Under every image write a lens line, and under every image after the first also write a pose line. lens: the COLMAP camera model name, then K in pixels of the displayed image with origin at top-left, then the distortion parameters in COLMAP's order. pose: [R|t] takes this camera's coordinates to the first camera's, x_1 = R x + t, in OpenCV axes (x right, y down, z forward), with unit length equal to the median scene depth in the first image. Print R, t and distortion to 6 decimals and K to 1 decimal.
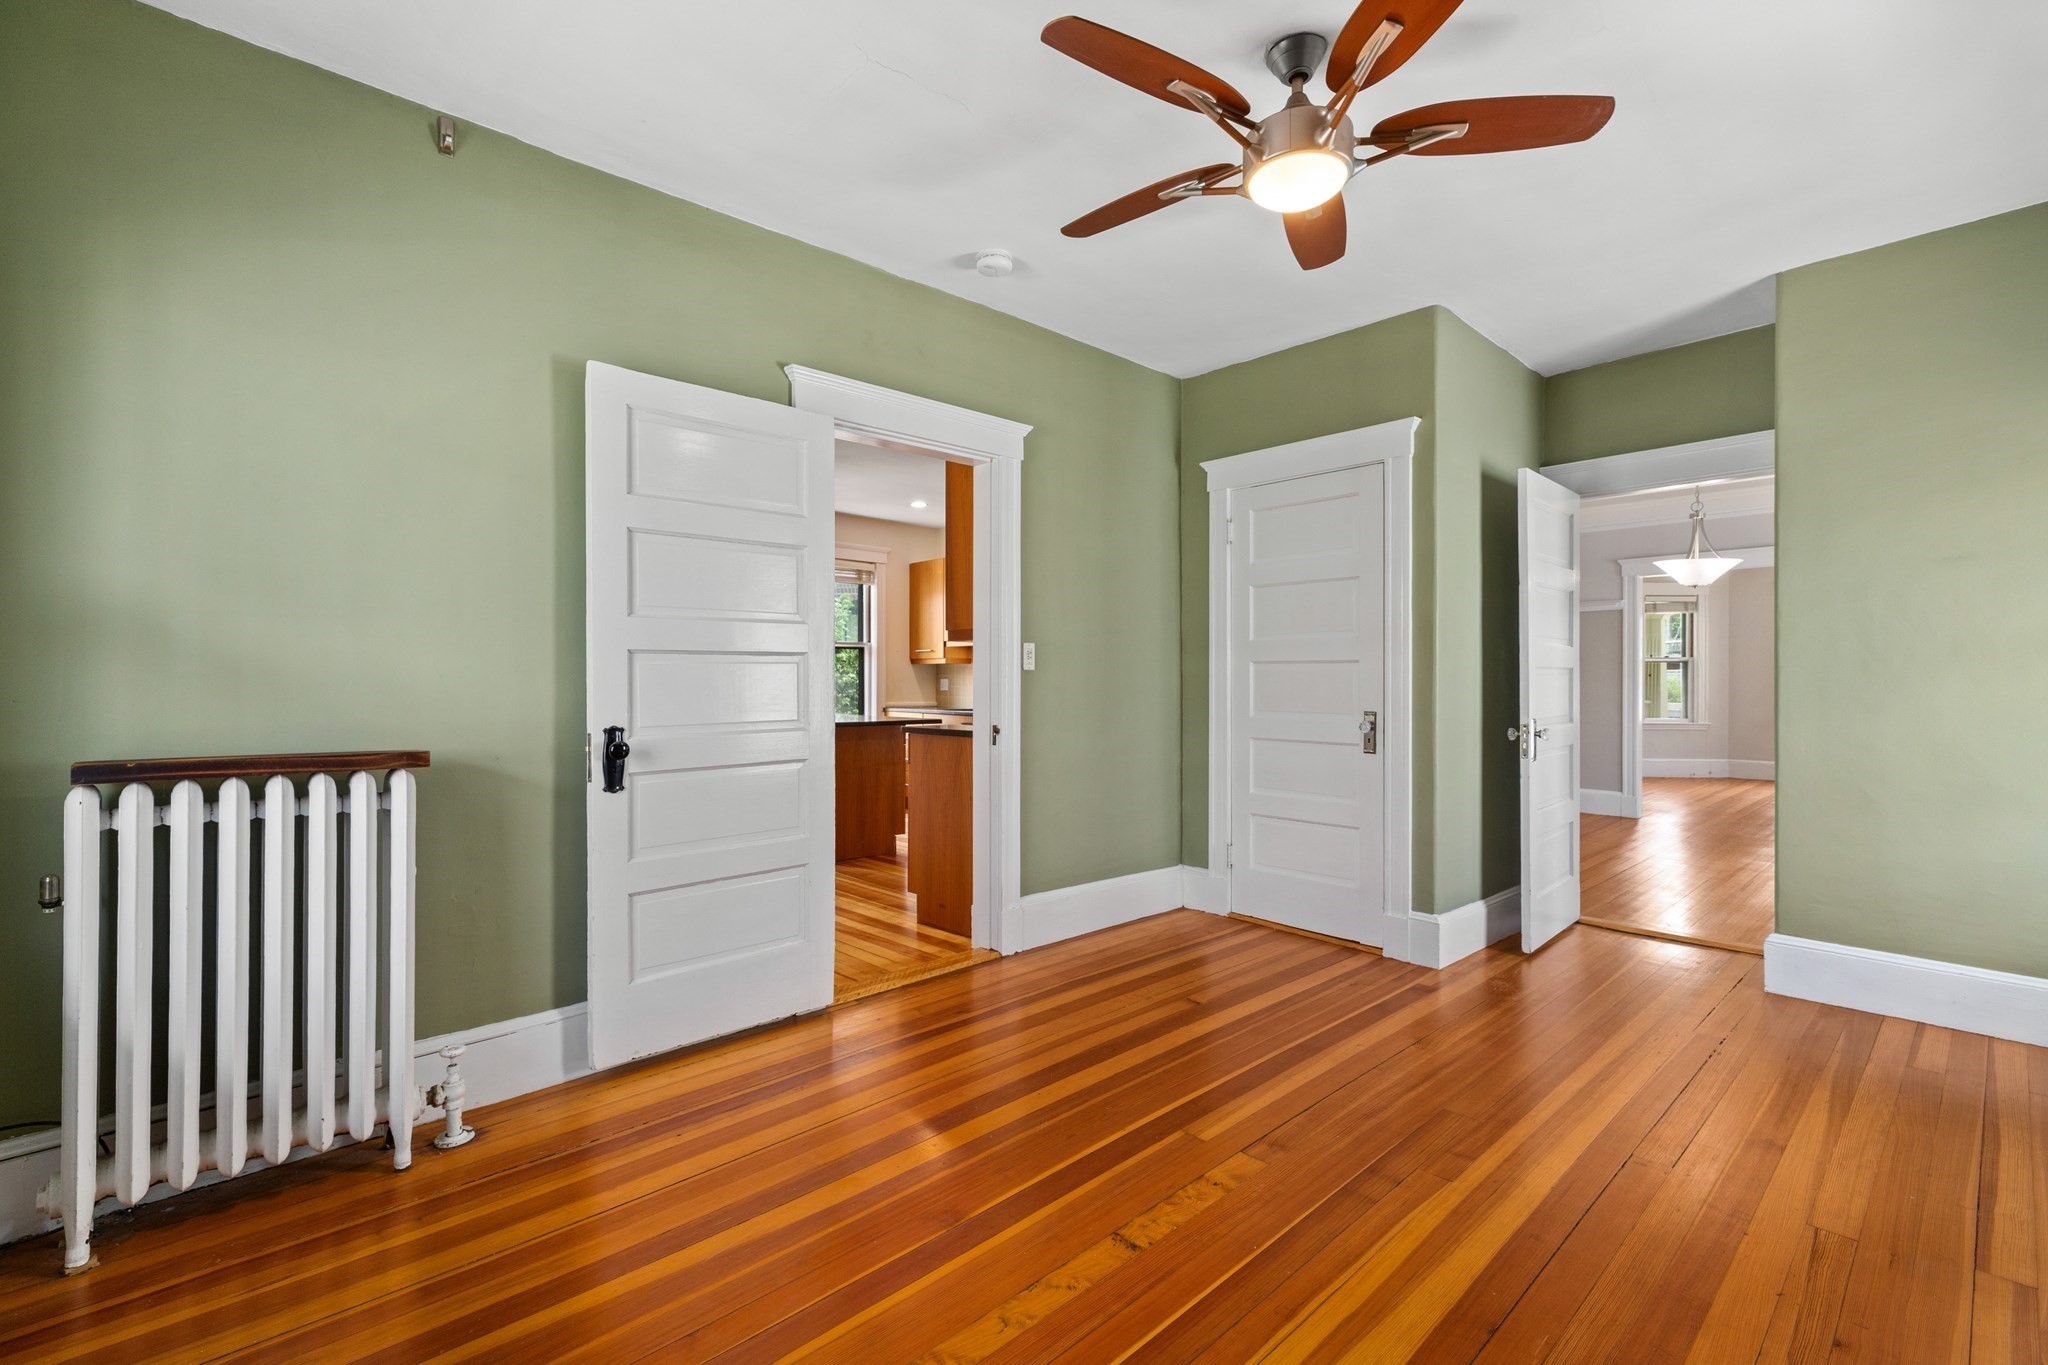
lens RADIAL K [[918.3, 0, 1016.0], [0, 918.3, 678.2], [0, 0, 1]] dist [0.001782, -0.000325]
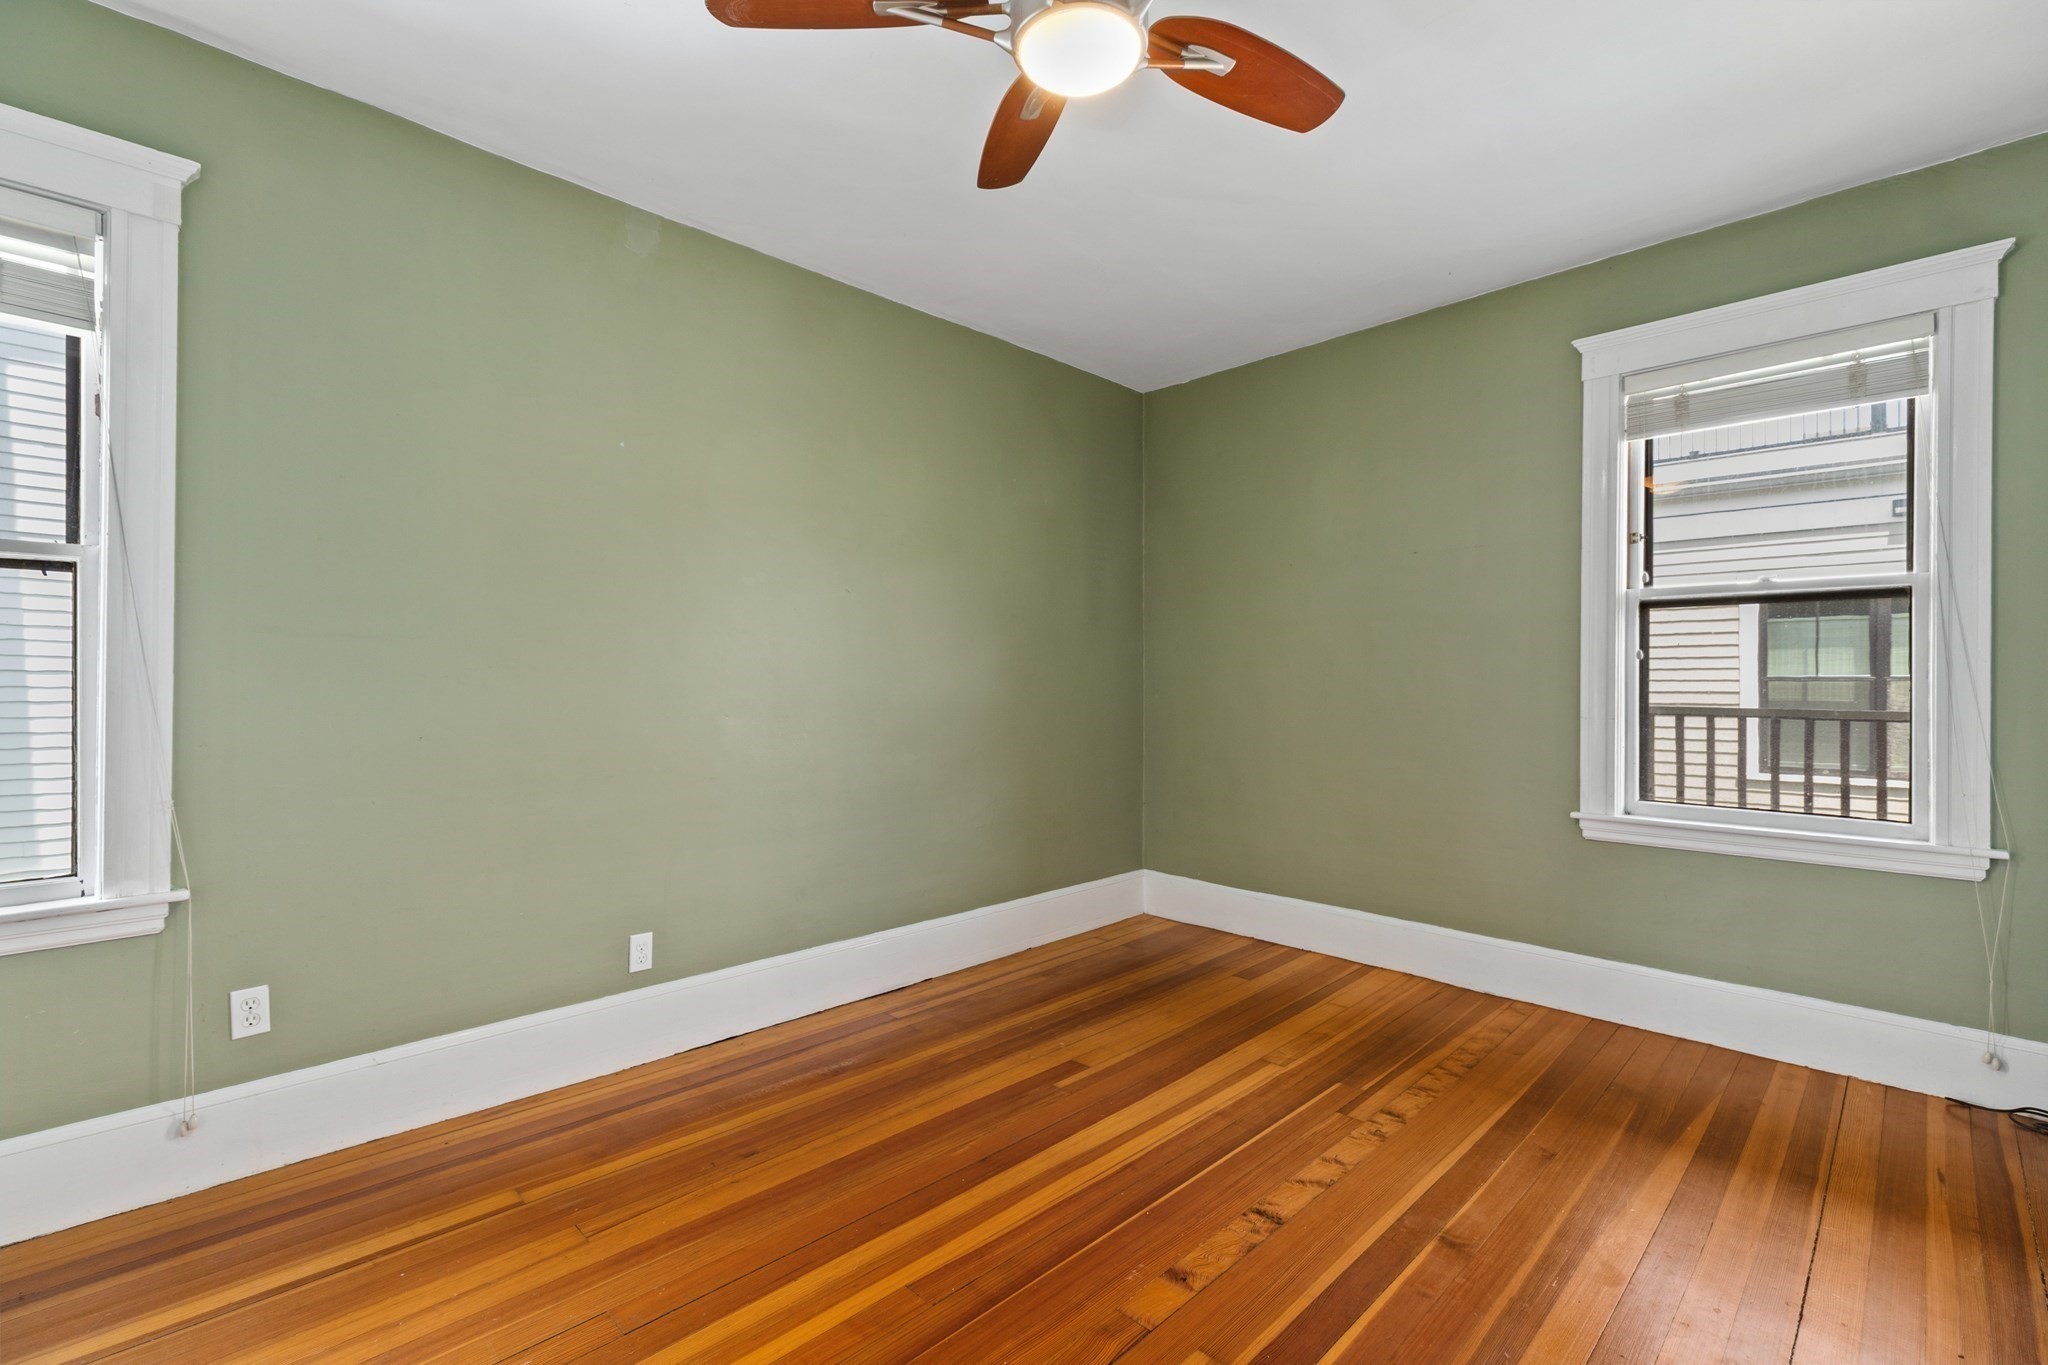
lens RADIAL K [[918.3, 0, 1016.0], [0, 918.3, 678.2], [0, 0, 1]] dist [0.001782, -0.000325]
pose [[-0.999569, -0.003037, -0.029209, 0.320349], [-0.002868, 0.999979, -0.005832, -0.006055], [0.029226, -0.005745, -0.999556, 1.481793]]
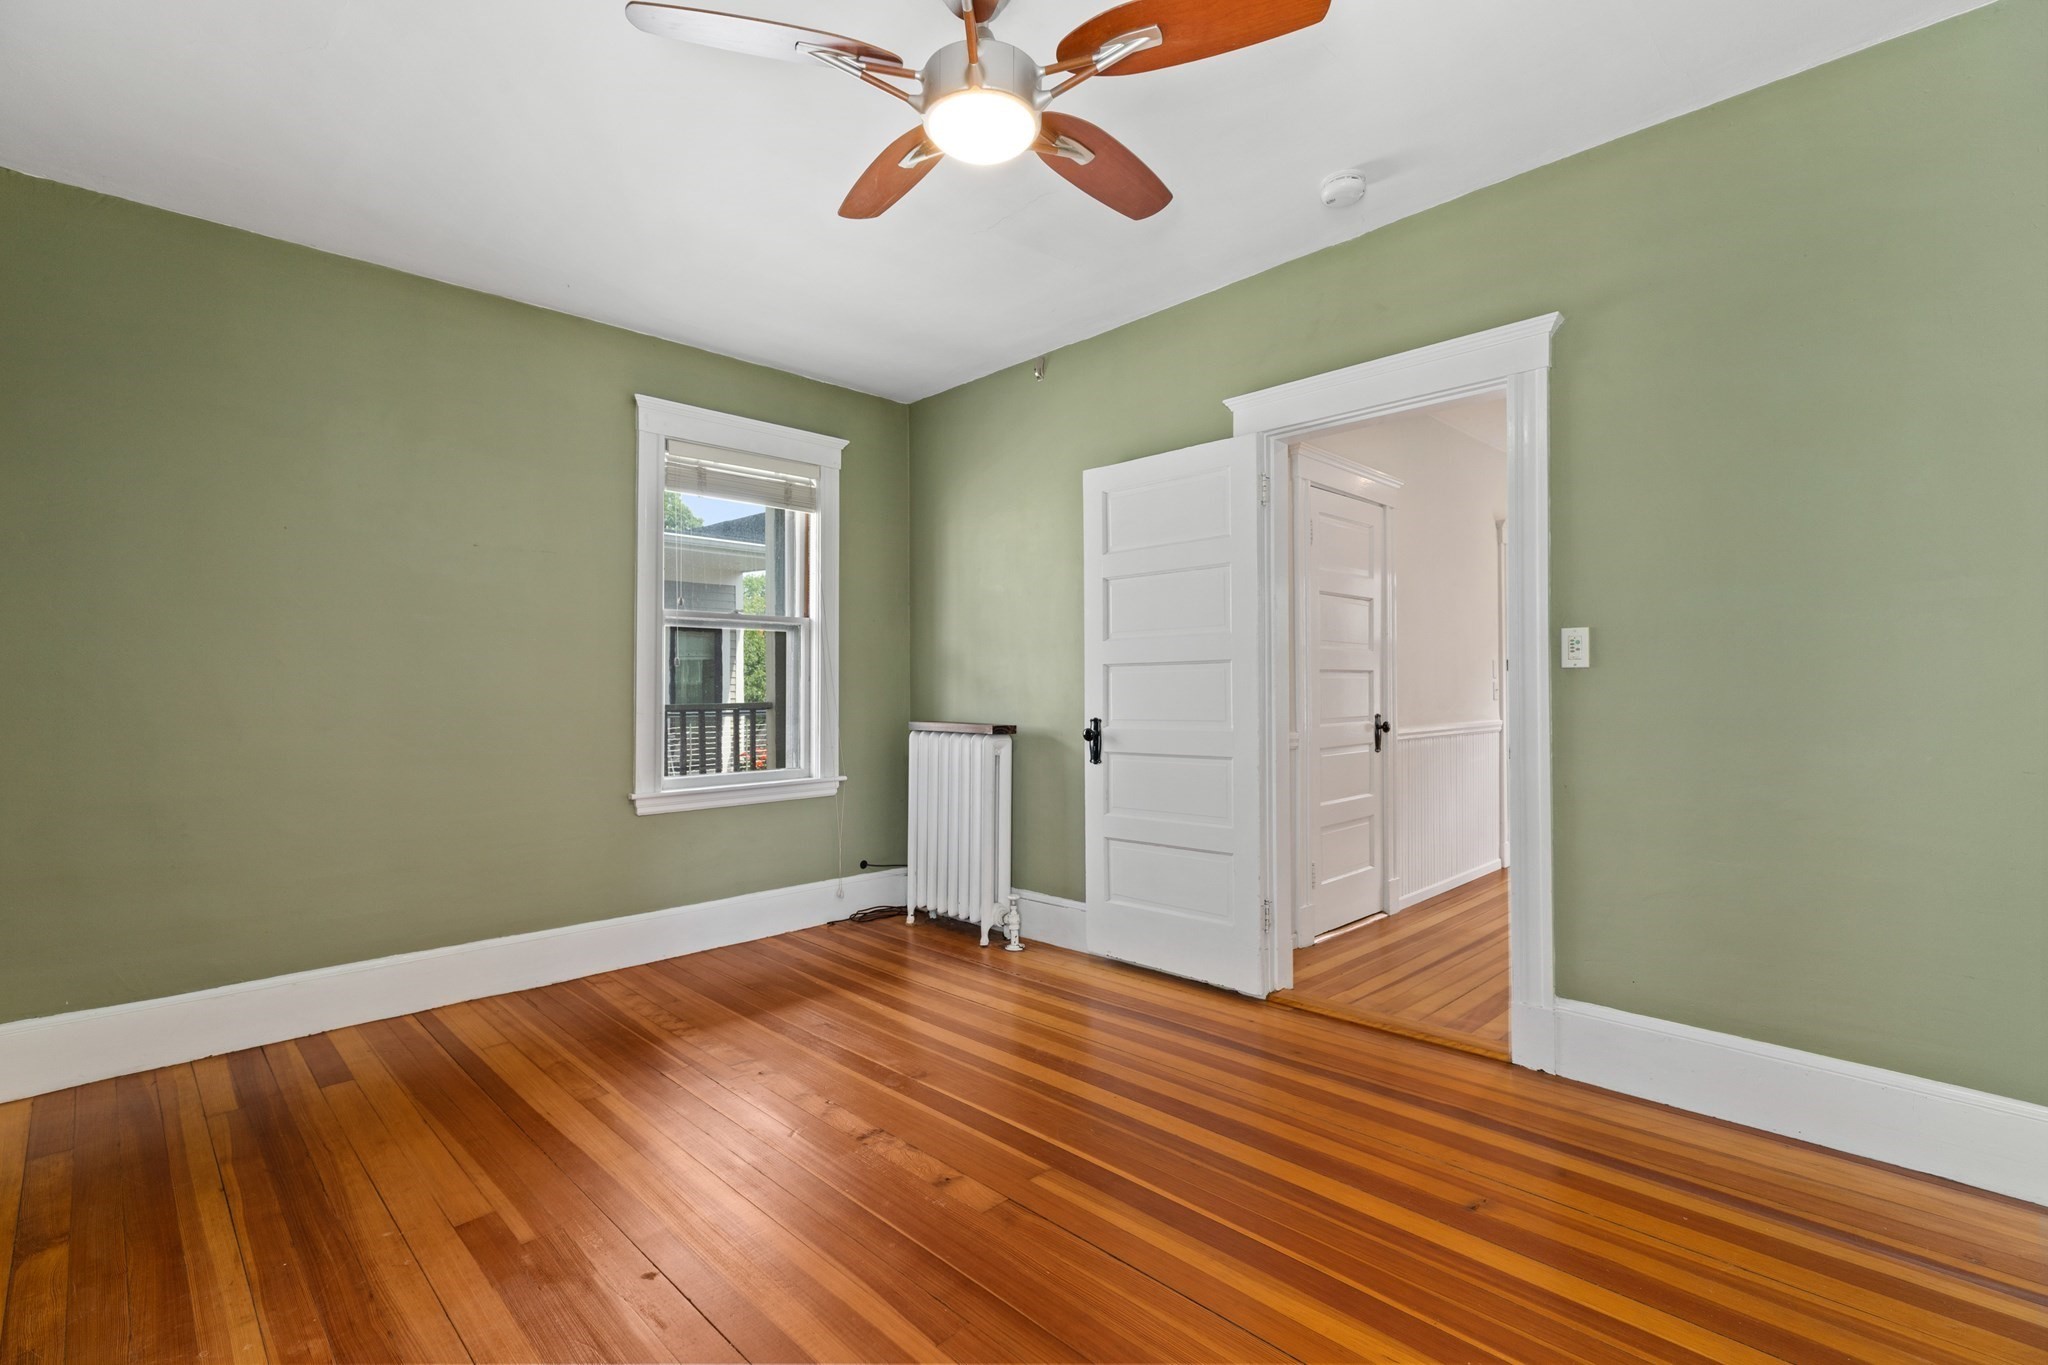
lens RADIAL K [[916.4, 0, 1021.9], [0, 916.4, 672.8], [0, 0, 1]] dist [0.001447, -0.000580]
pose [[0.029579, -0.012653, -0.999482, 0.998468], [0.011795, 0.999855, -0.012309, -0.002268], [0.999493, -0.011425, 0.029724, 0.843746]]
